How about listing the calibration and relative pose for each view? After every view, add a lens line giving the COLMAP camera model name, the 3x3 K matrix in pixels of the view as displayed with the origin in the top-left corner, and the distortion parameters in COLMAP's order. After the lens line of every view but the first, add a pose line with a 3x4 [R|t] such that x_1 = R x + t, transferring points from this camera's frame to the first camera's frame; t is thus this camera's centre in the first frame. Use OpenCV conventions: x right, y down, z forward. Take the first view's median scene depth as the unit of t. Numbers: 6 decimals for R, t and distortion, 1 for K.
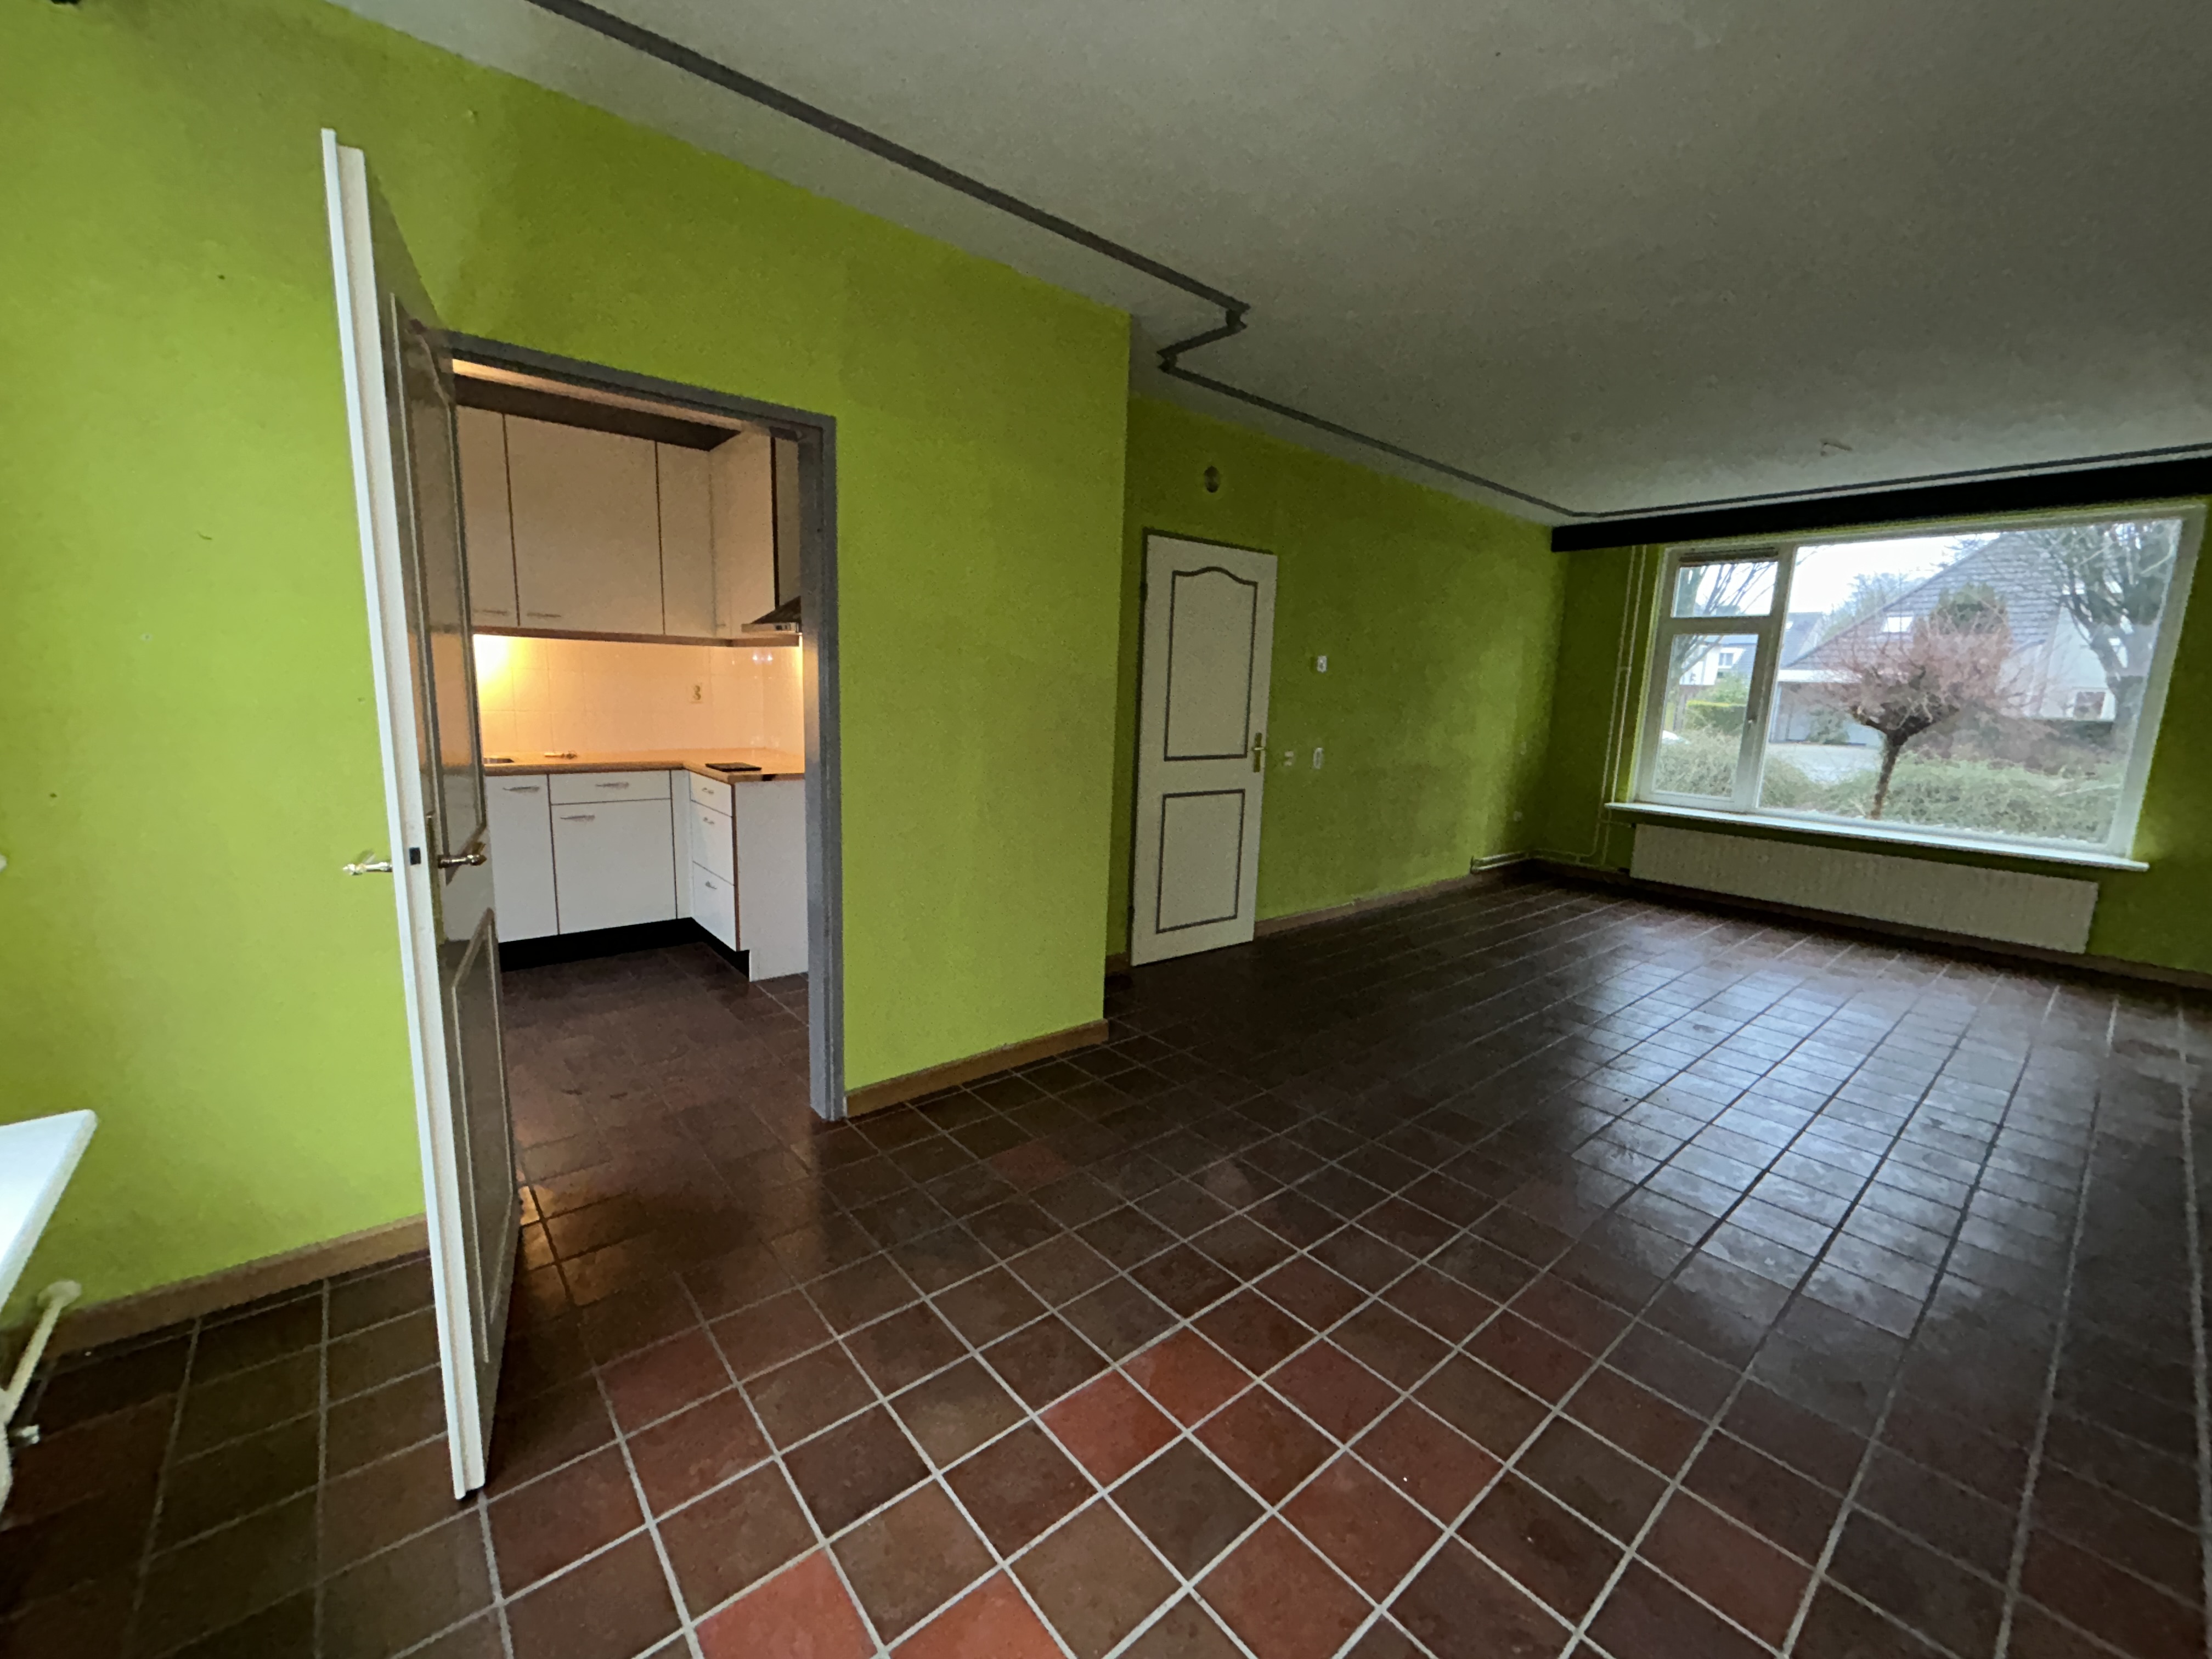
lens RADIAL K [[889.2, 0, 1106.0], [0, 889.2, 829.5], [0, 0, 1]] dist [-0.000456, -0.000040]
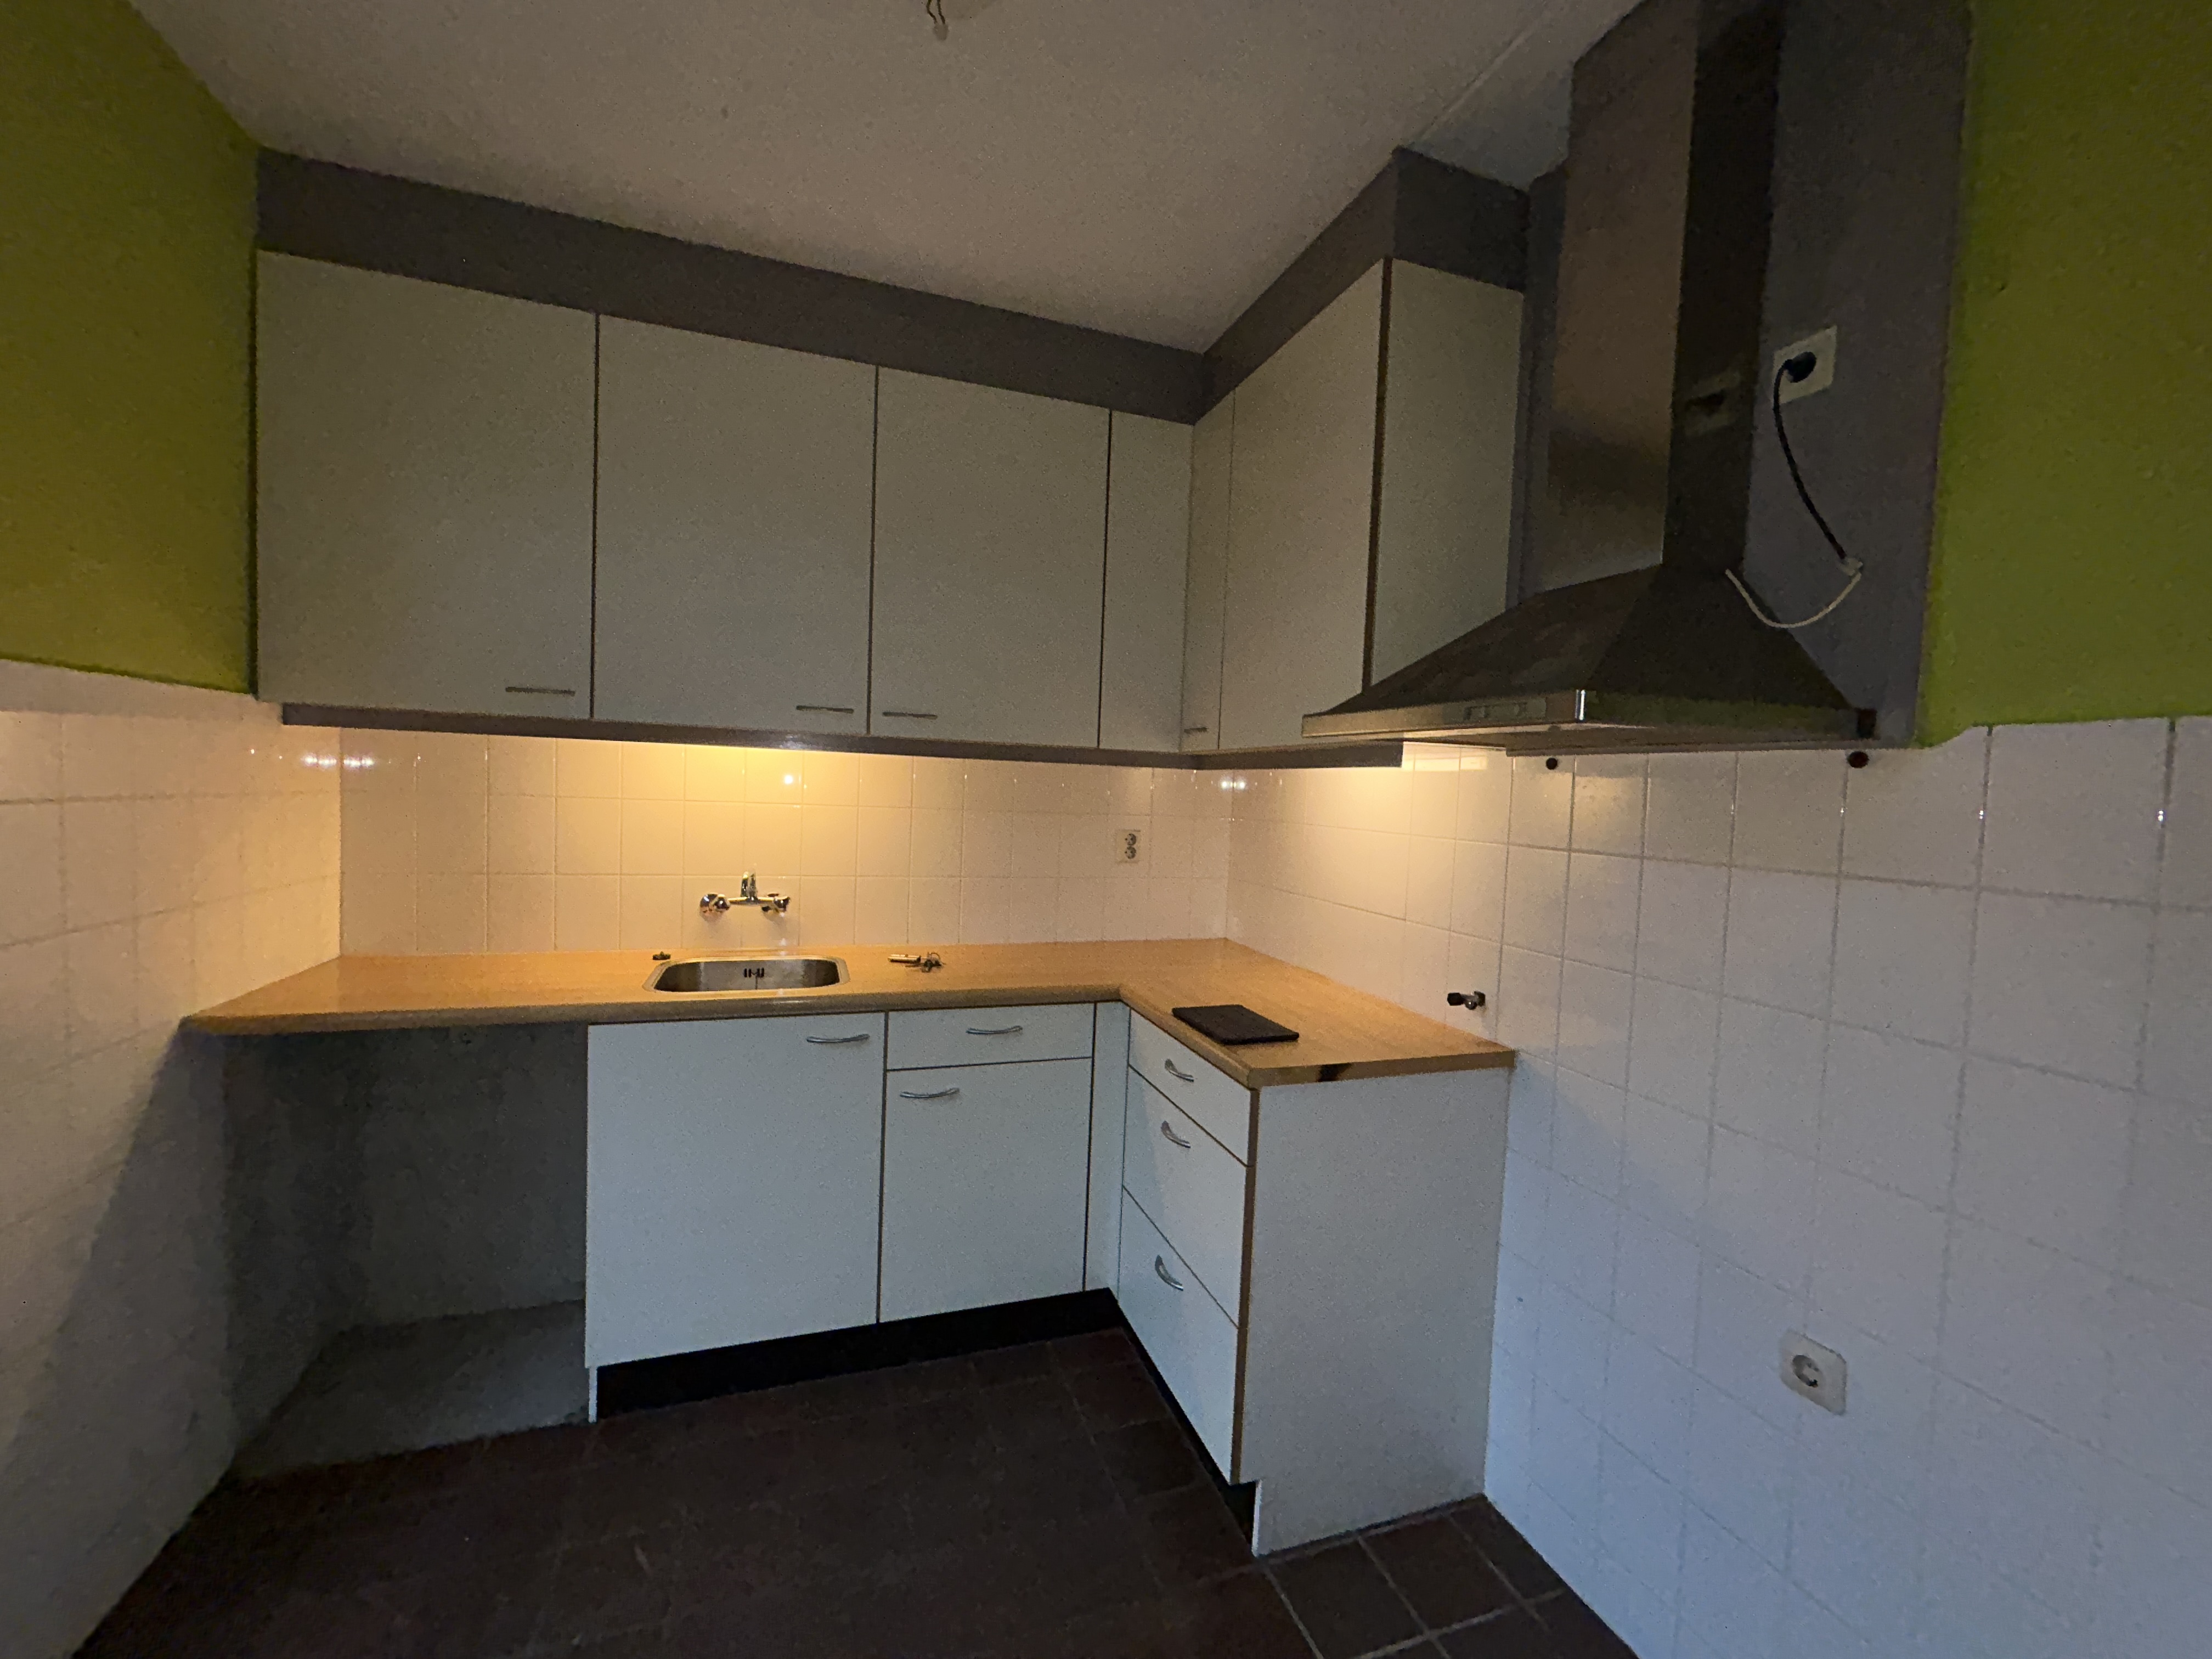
lens RADIAL K [[889.2, 0, 1106.0], [0, 889.2, 829.5], [0, 0, 1]] dist [-0.000456, -0.000040]
pose [[0.935305, 0.015308, -0.353510, -0.305959], [-0.063530, 0.990094, -0.125211, -0.102764], [0.348091, 0.139569, 0.927013, 0.513923]]
